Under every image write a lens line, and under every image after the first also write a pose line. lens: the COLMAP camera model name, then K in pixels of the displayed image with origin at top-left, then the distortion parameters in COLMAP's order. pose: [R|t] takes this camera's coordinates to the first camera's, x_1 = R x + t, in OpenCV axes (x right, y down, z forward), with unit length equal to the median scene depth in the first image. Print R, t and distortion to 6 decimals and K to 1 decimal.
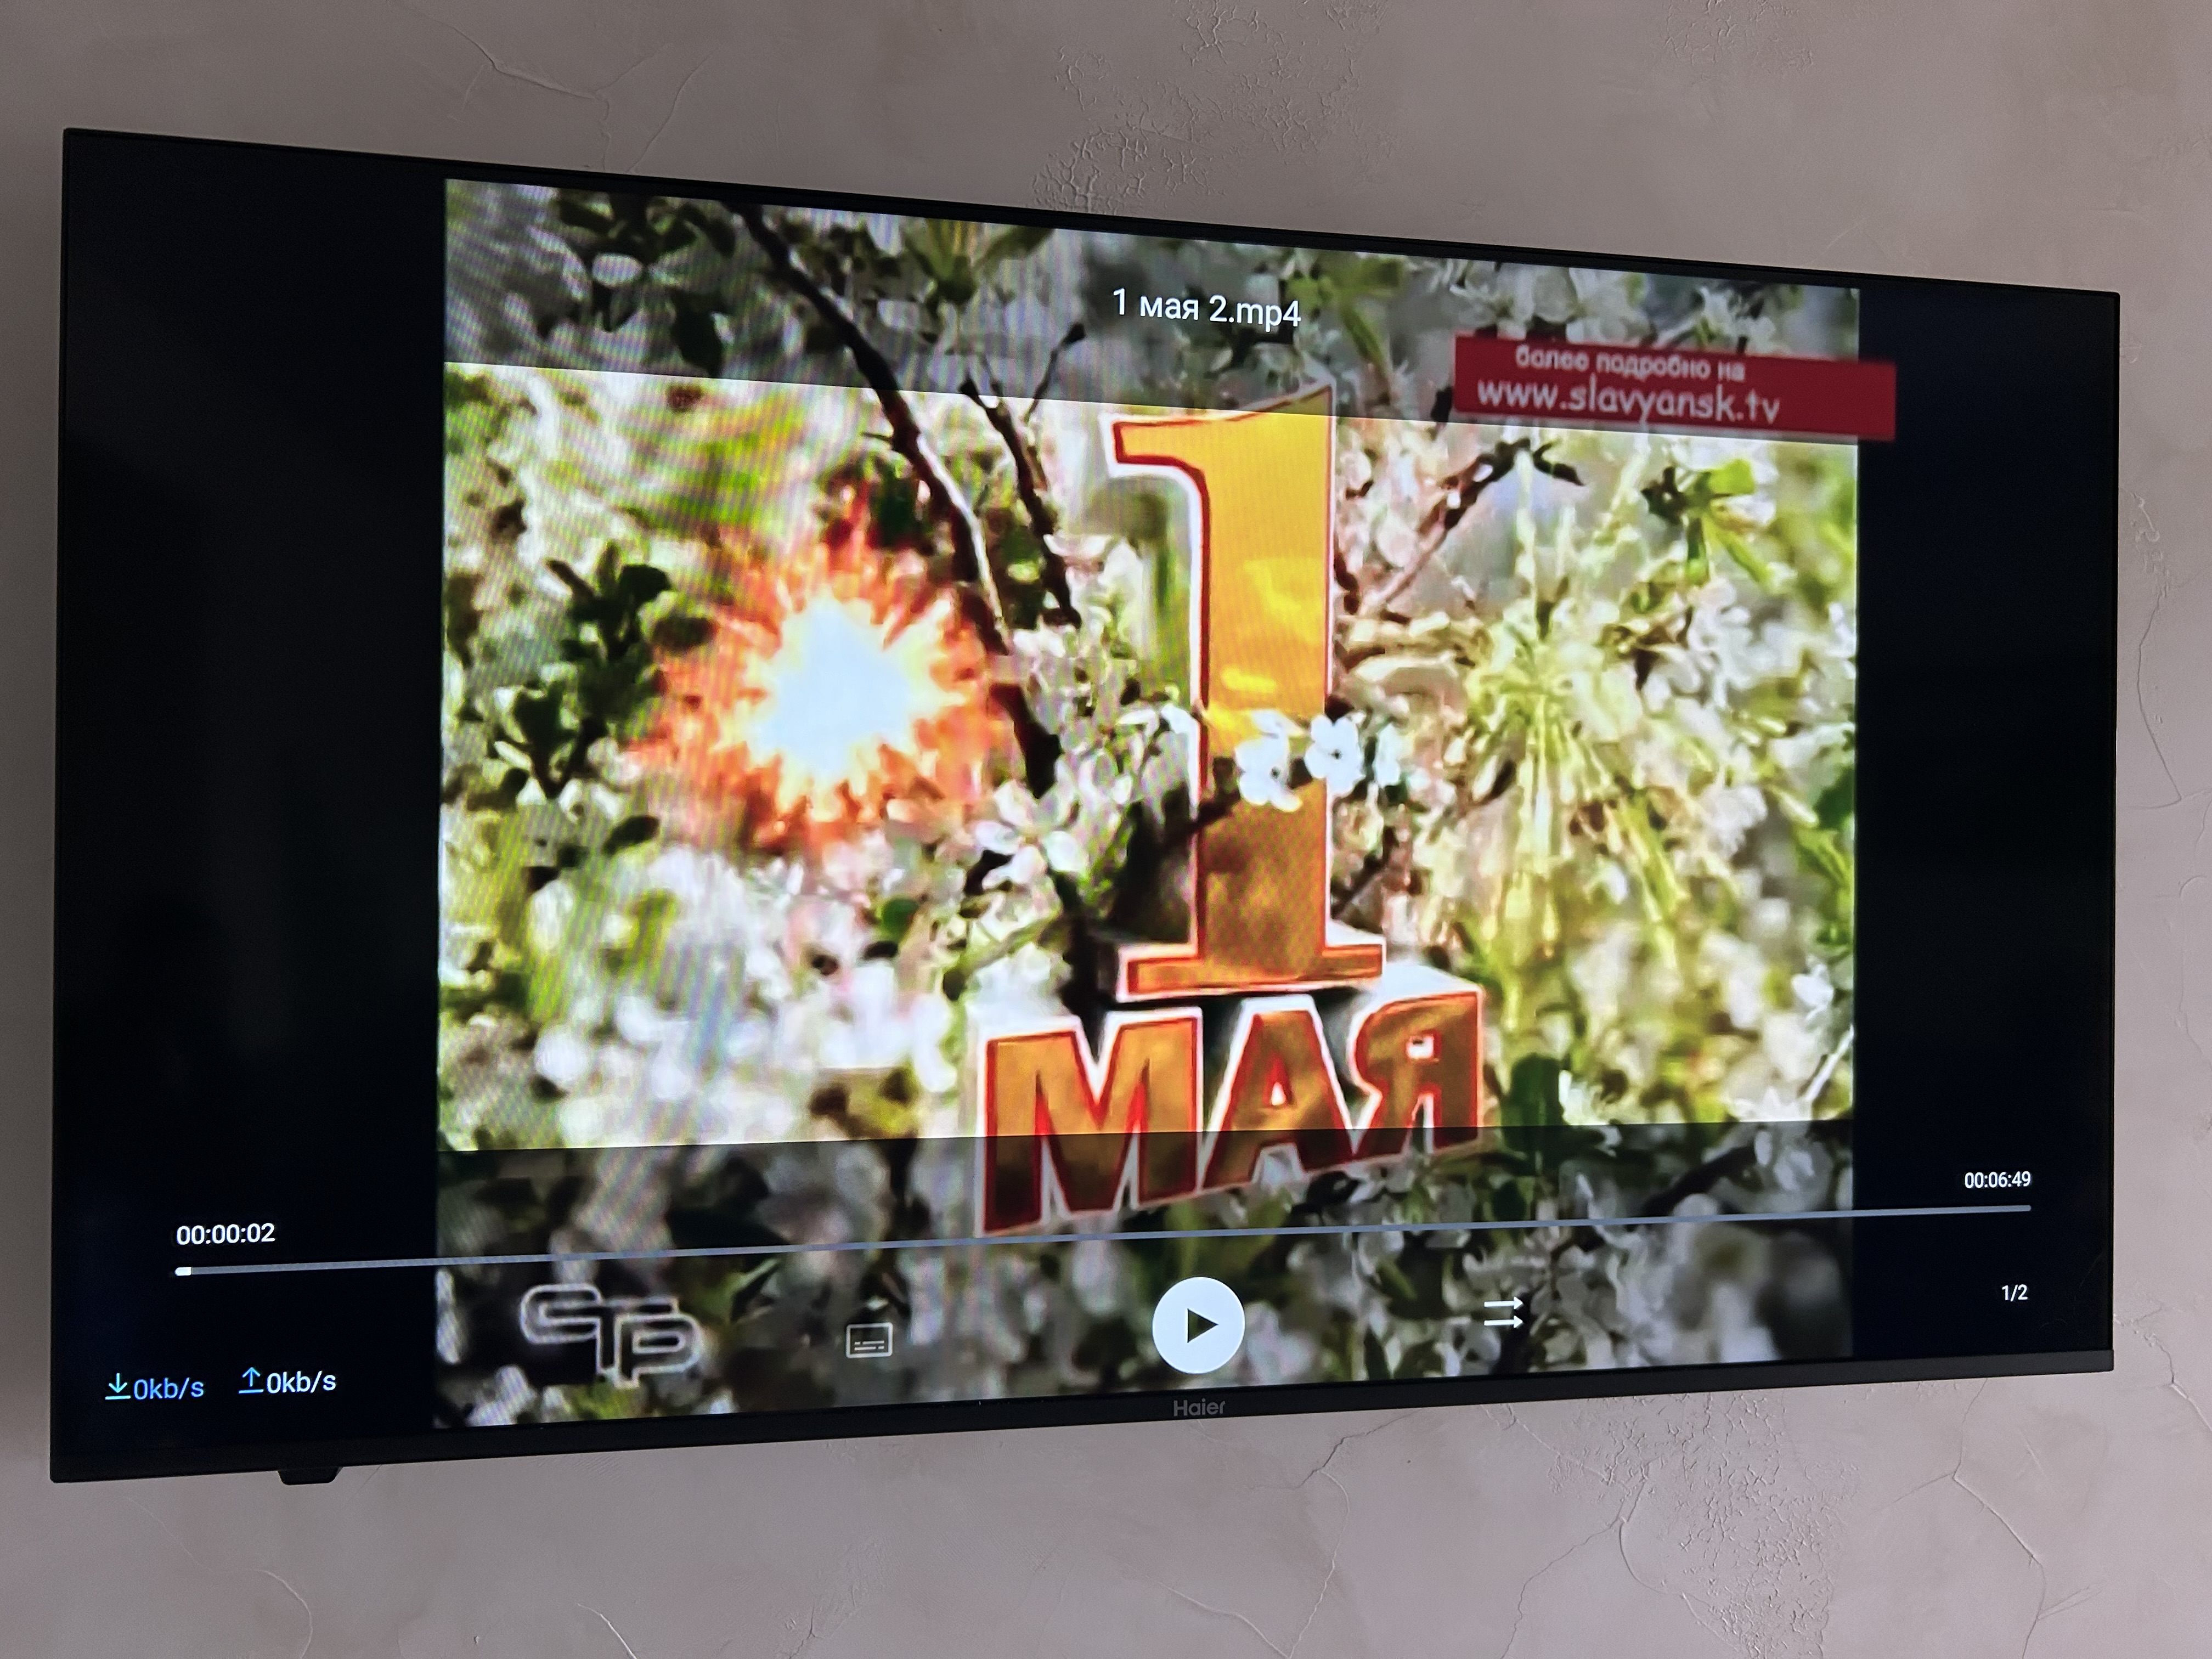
lens RADIAL K [[1672.2, 0, 1106.5], [0, 1672.2, 833.9], [0, 0, 1]] dist [0.023762, -0.025496]
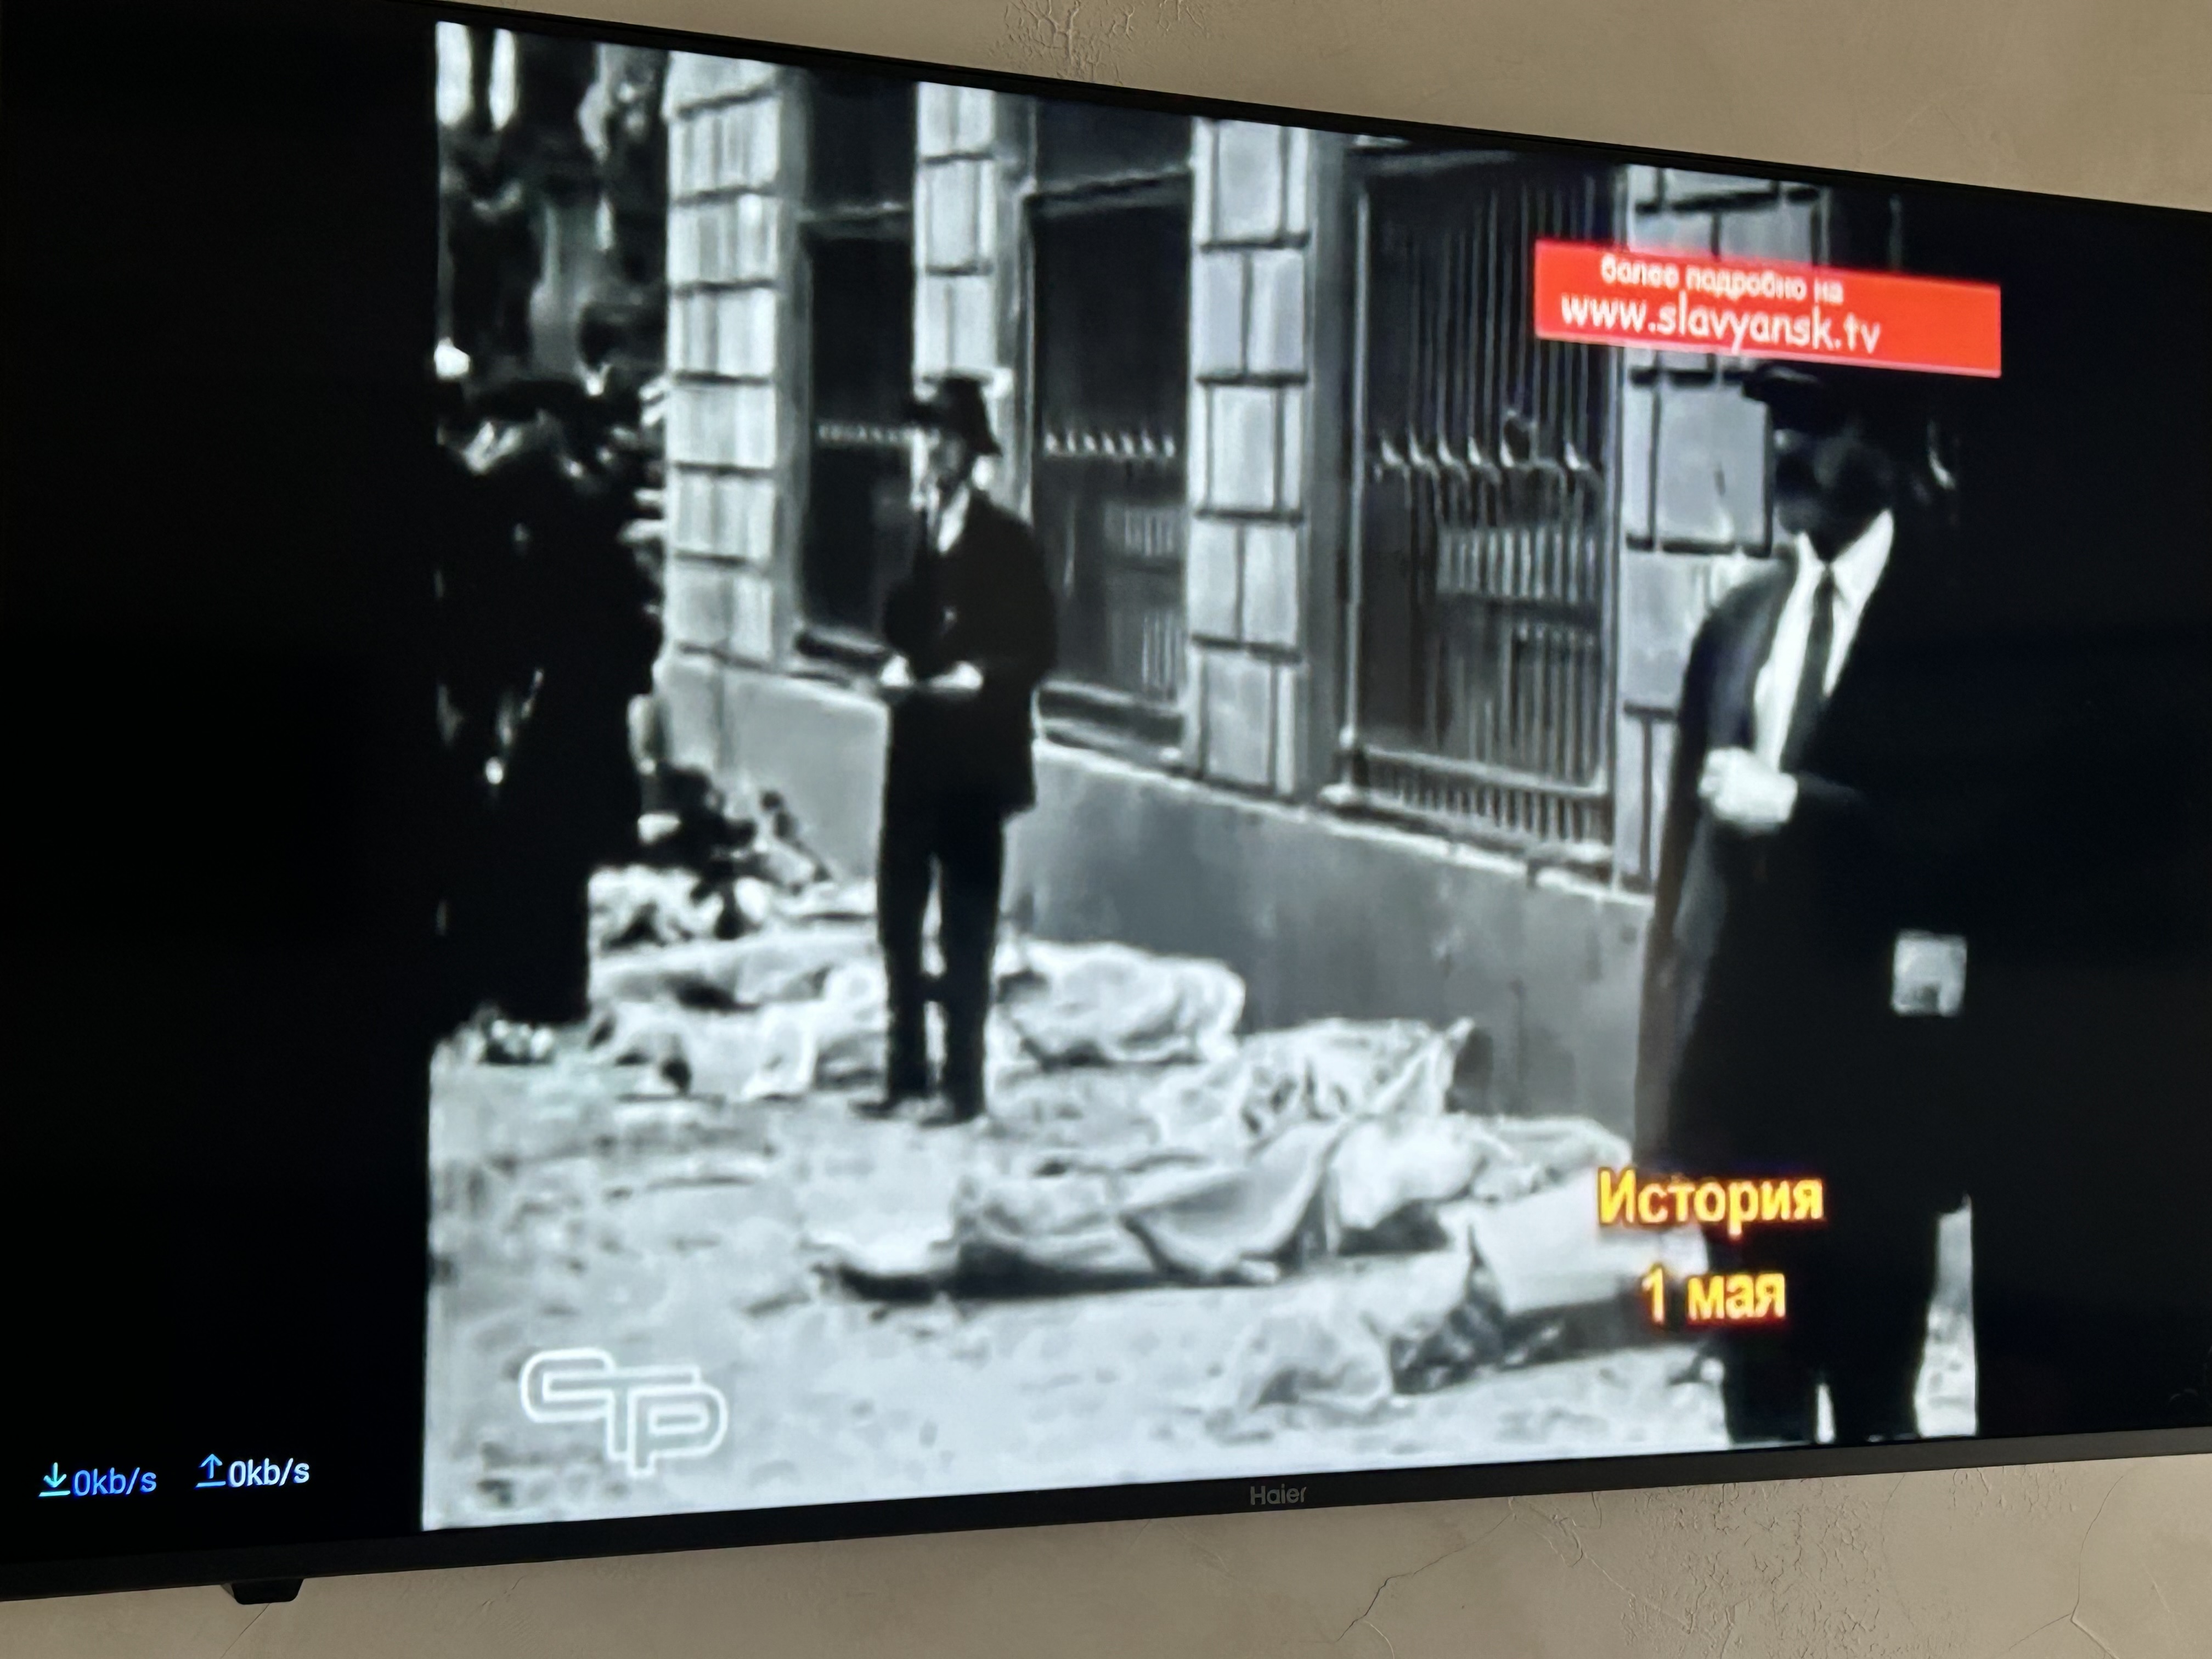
lens RADIAL K [[3352.4, 0, 1105.9], [0, 3352.4, 829.0], [0, 0, 1]] dist [0.033549, 0.000000]
pose [[0.975351, 0.003207, 0.220635, -0.378922], [0.004716, 0.999363, -0.035374, 0.060946], [-0.220608, 0.035542, 0.974715, -0.605234]]
